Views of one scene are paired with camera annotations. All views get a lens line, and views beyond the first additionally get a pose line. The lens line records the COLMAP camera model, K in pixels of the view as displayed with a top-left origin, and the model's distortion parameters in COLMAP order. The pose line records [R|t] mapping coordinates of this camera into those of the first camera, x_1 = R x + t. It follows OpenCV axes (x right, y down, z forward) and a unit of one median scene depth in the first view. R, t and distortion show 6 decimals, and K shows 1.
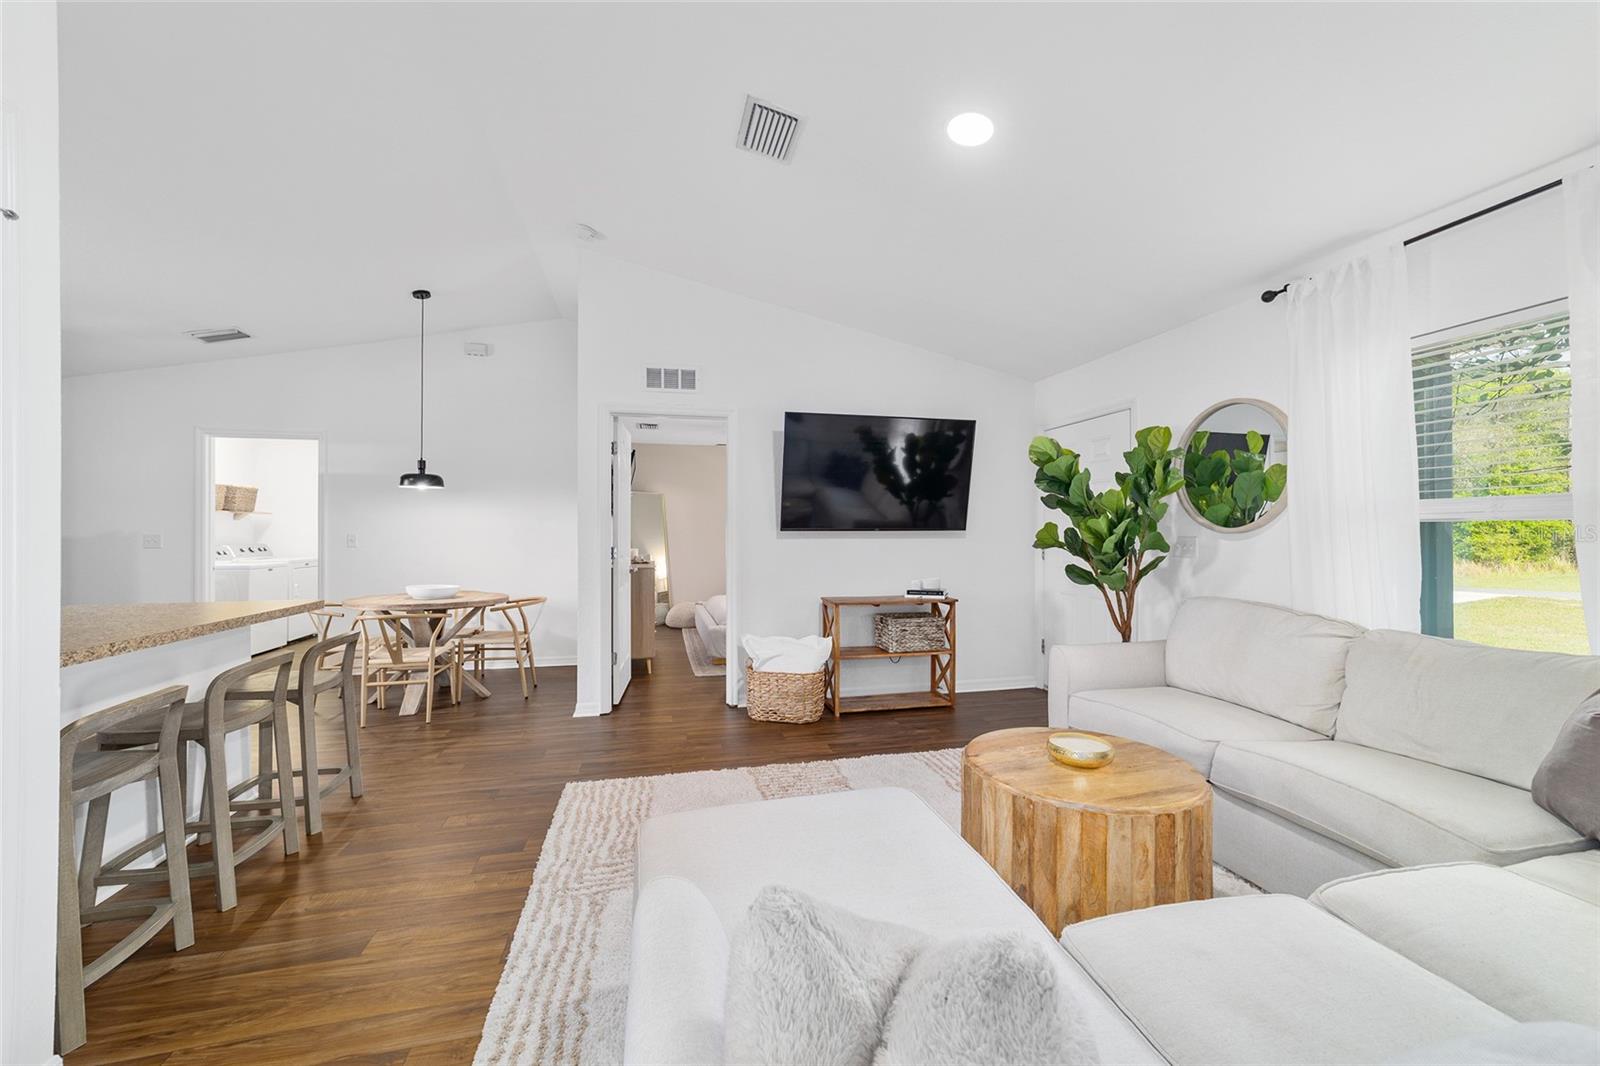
lens RADIAL K [[621.5, 0, 837.9], [0, 621.5, 533.5], [0, 0, 1]] dist [-0.006501, 0.002667]
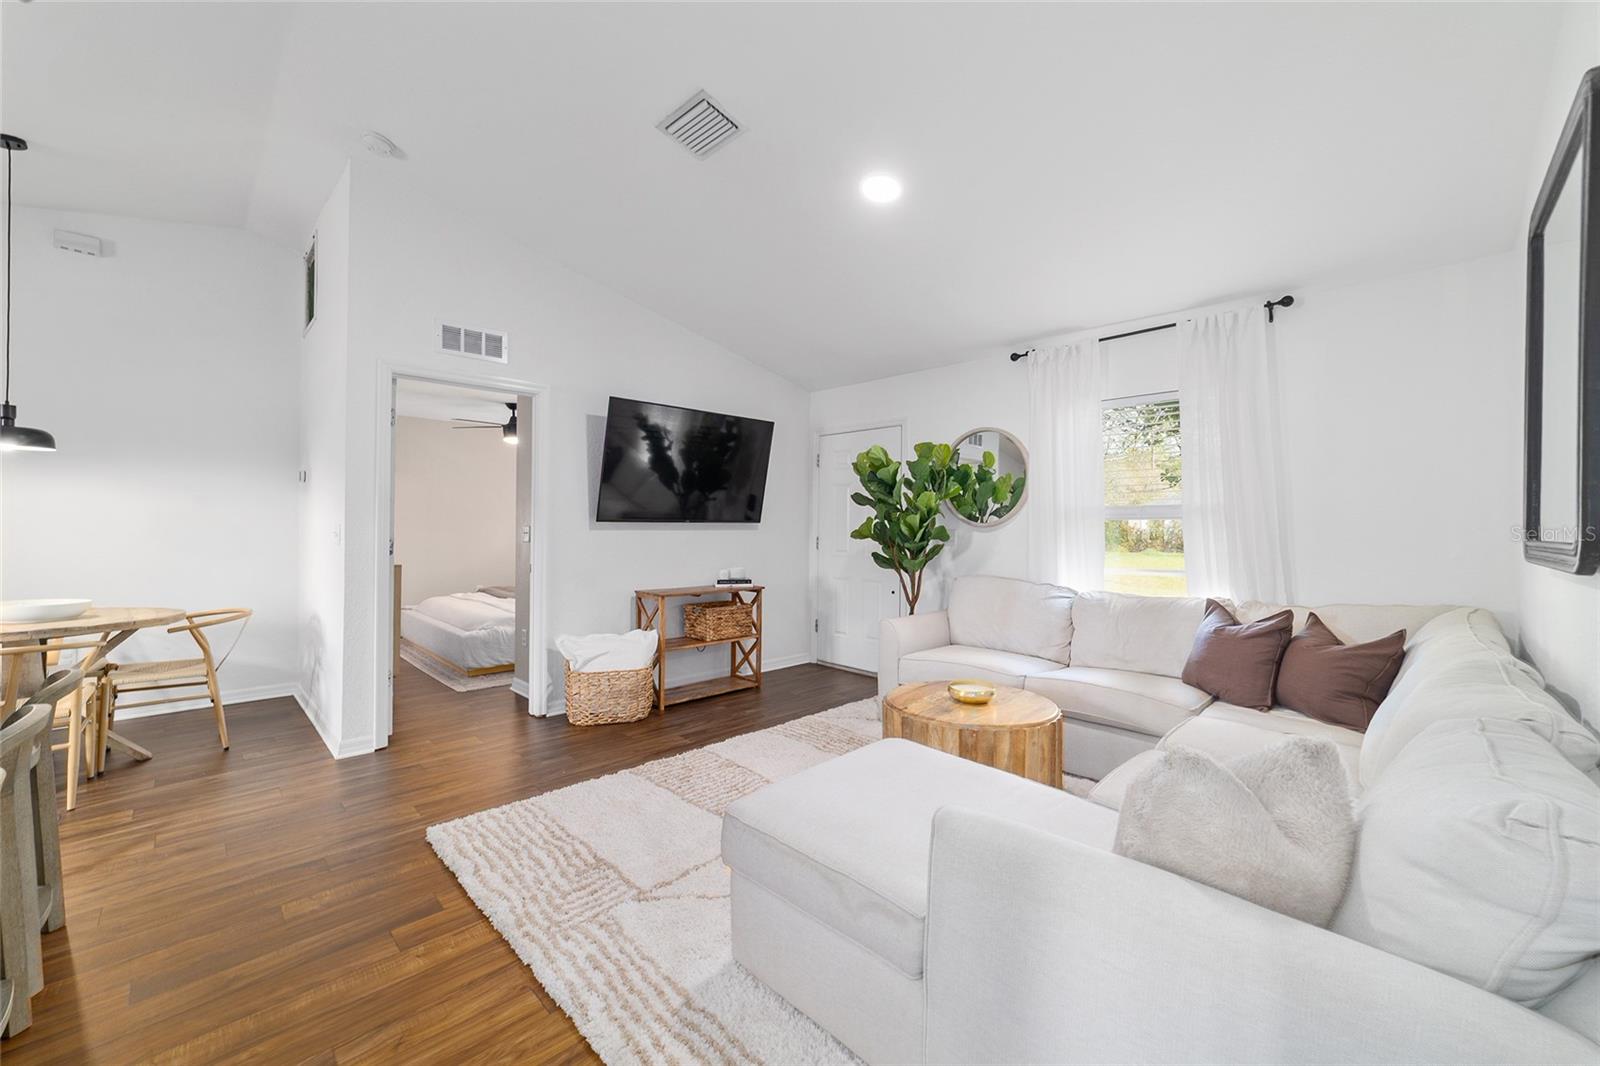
lens RADIAL K [[621.5, 0, 828.5], [0, 621.5, 523.3], [0, 0, 1]] dist [-0.006501, 0.002667]
pose [[0.852962, 0.008448, 0.521905, -0.303205], [-0.006827, 0.999964, -0.005030, 0.000877], [-0.521929, 0.000727, 0.852989, 0.020117]]
